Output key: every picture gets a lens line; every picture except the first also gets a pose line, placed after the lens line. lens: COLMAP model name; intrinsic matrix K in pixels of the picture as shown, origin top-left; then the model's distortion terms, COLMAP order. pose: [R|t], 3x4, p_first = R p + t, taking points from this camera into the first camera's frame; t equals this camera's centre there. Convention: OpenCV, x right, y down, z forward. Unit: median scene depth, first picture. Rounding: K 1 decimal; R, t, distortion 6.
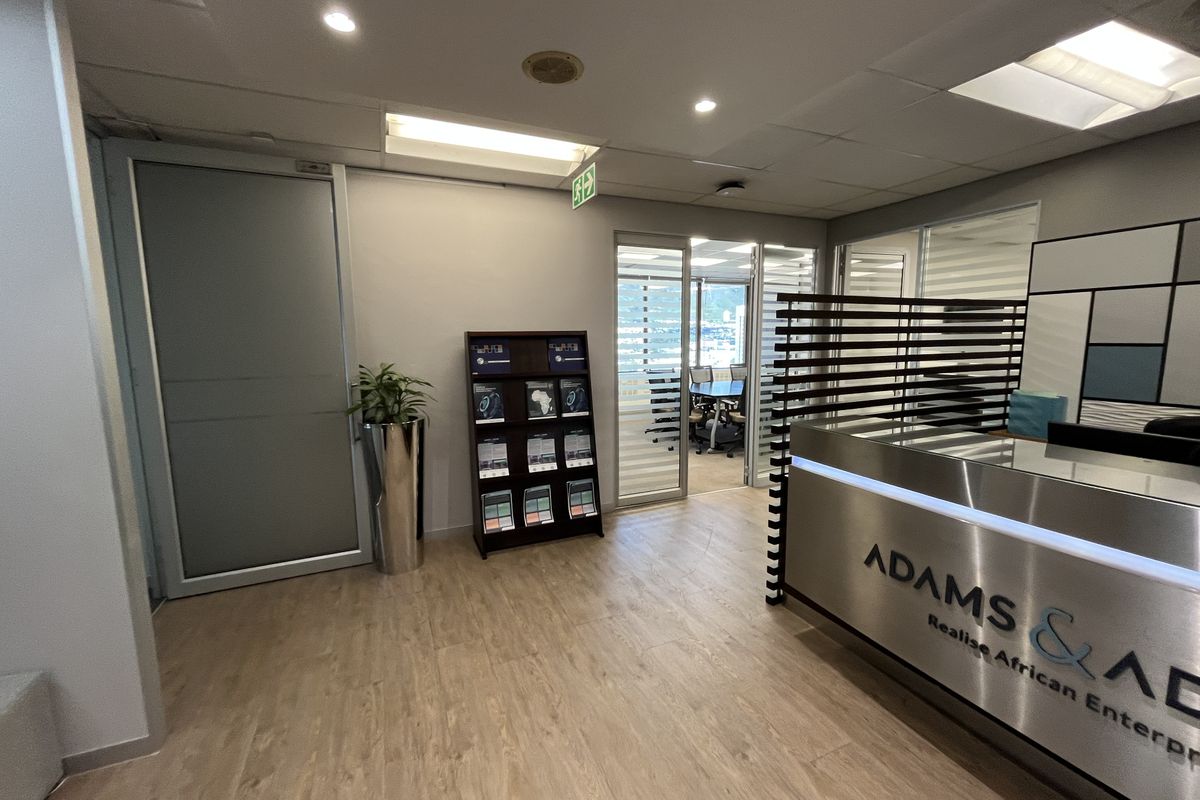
lens RADIAL K [[485.8, 0, 597.2], [0, 485.8, 400.9], [0, 0, 1]] dist [-0.002634, -0.000283]
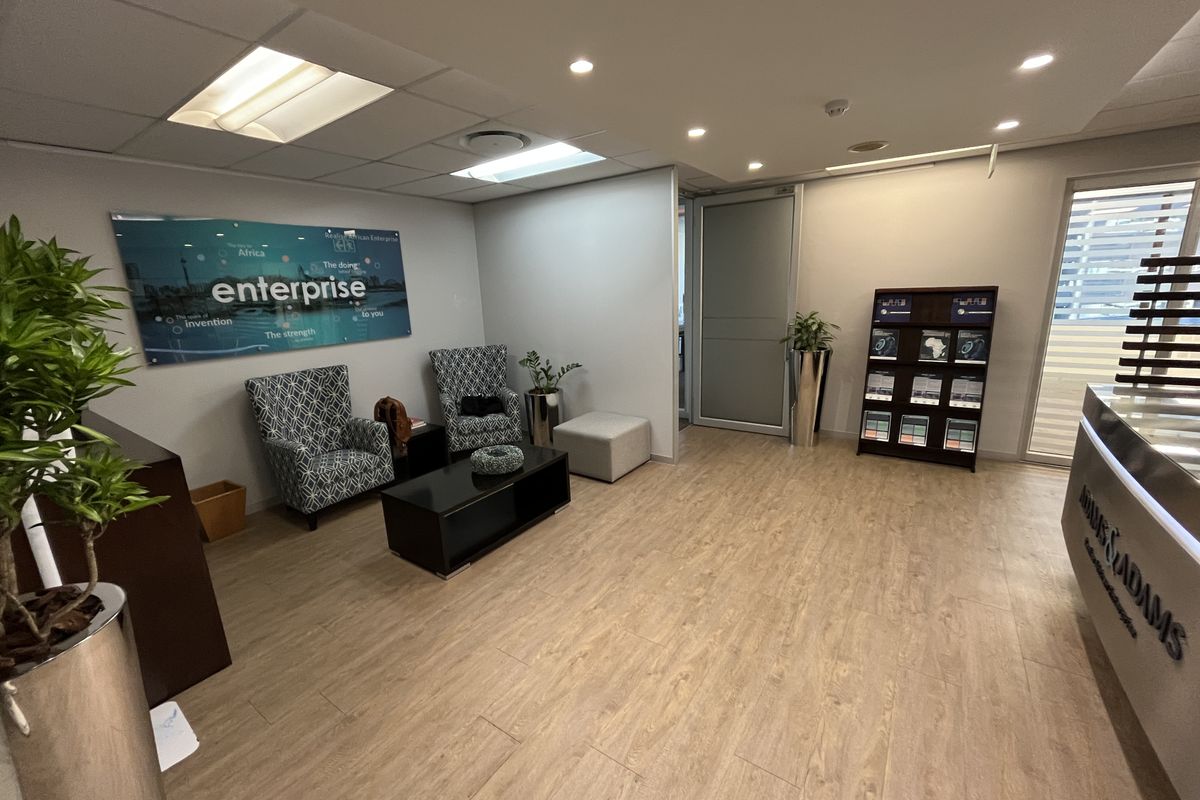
lens RADIAL K [[485.8, 0, 597.2], [0, 485.8, 400.9], [0, 0, 1]] dist [-0.002634, -0.000283]
pose [[0.526043, 0.188816, -0.829233, 0.475900], [-0.077867, 0.981641, 0.174122, -0.012991], [0.846886, -0.027026, 0.531087, -0.353937]]
